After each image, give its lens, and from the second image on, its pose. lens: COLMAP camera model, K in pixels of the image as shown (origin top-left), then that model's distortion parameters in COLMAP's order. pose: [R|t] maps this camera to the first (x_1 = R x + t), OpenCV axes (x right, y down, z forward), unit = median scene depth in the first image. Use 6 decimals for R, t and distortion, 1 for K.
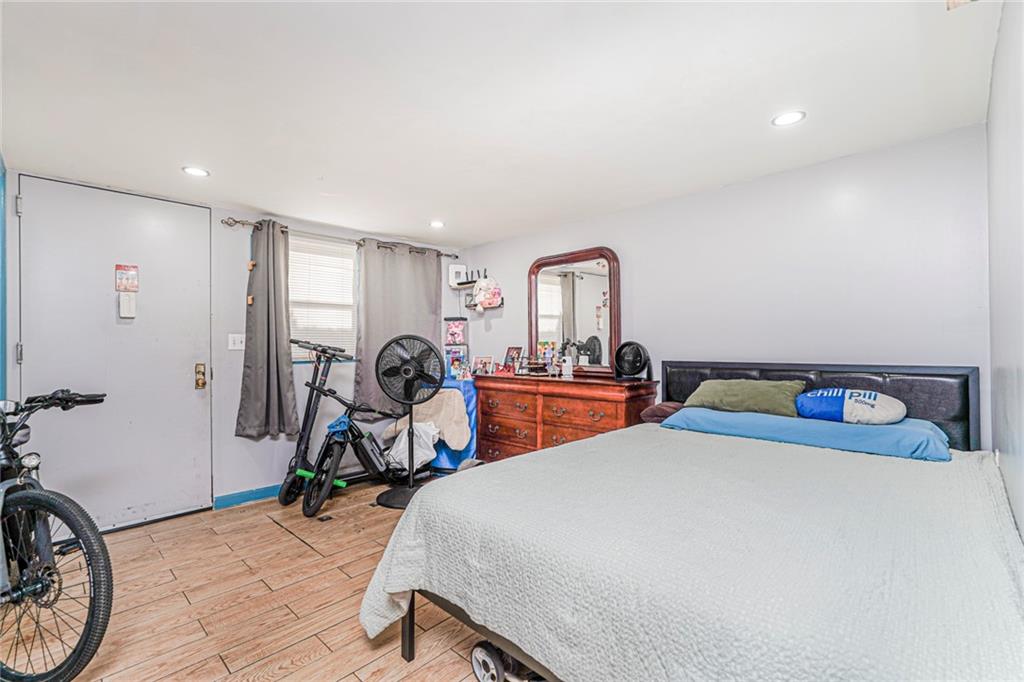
lens RADIAL K [[465.5, 0, 511.8], [0, 465.5, 340.9], [0, 0, 1]] dist [-0.002945, 0.001068]
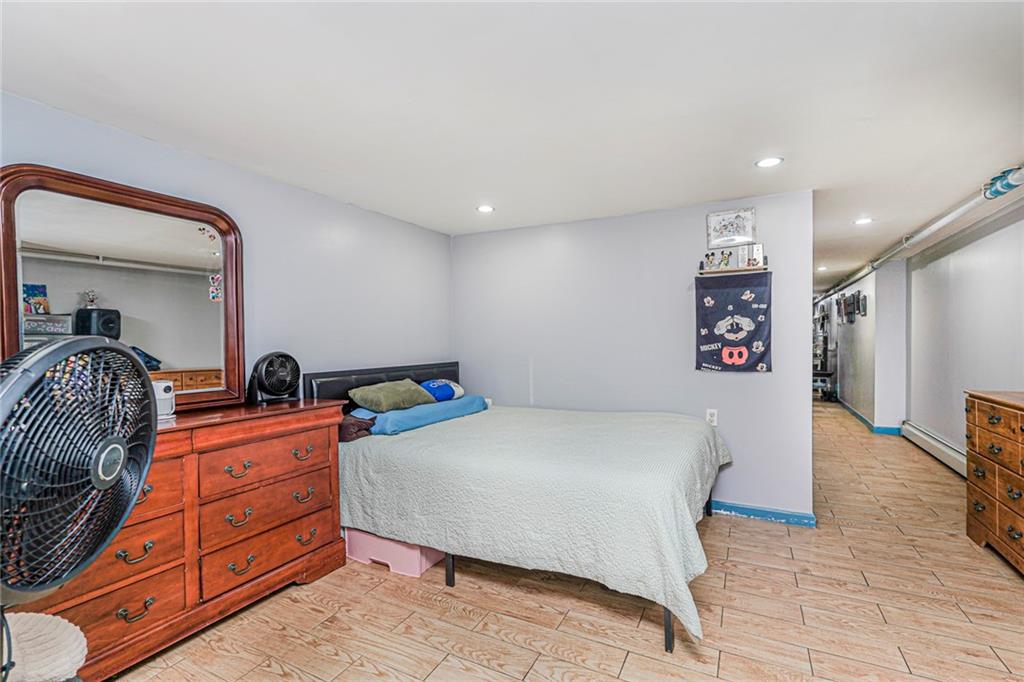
lens RADIAL K [[465.5, 0, 512.4], [0, 465.5, 343.1], [0, 0, 1]] dist [-0.002945, 0.001068]
pose [[-0.287085, 0.003392, 0.957899, -0.563427], [0.005417, 0.999983, -0.001918, -0.008953], [-0.957890, 0.004638, -0.287099, 0.808469]]
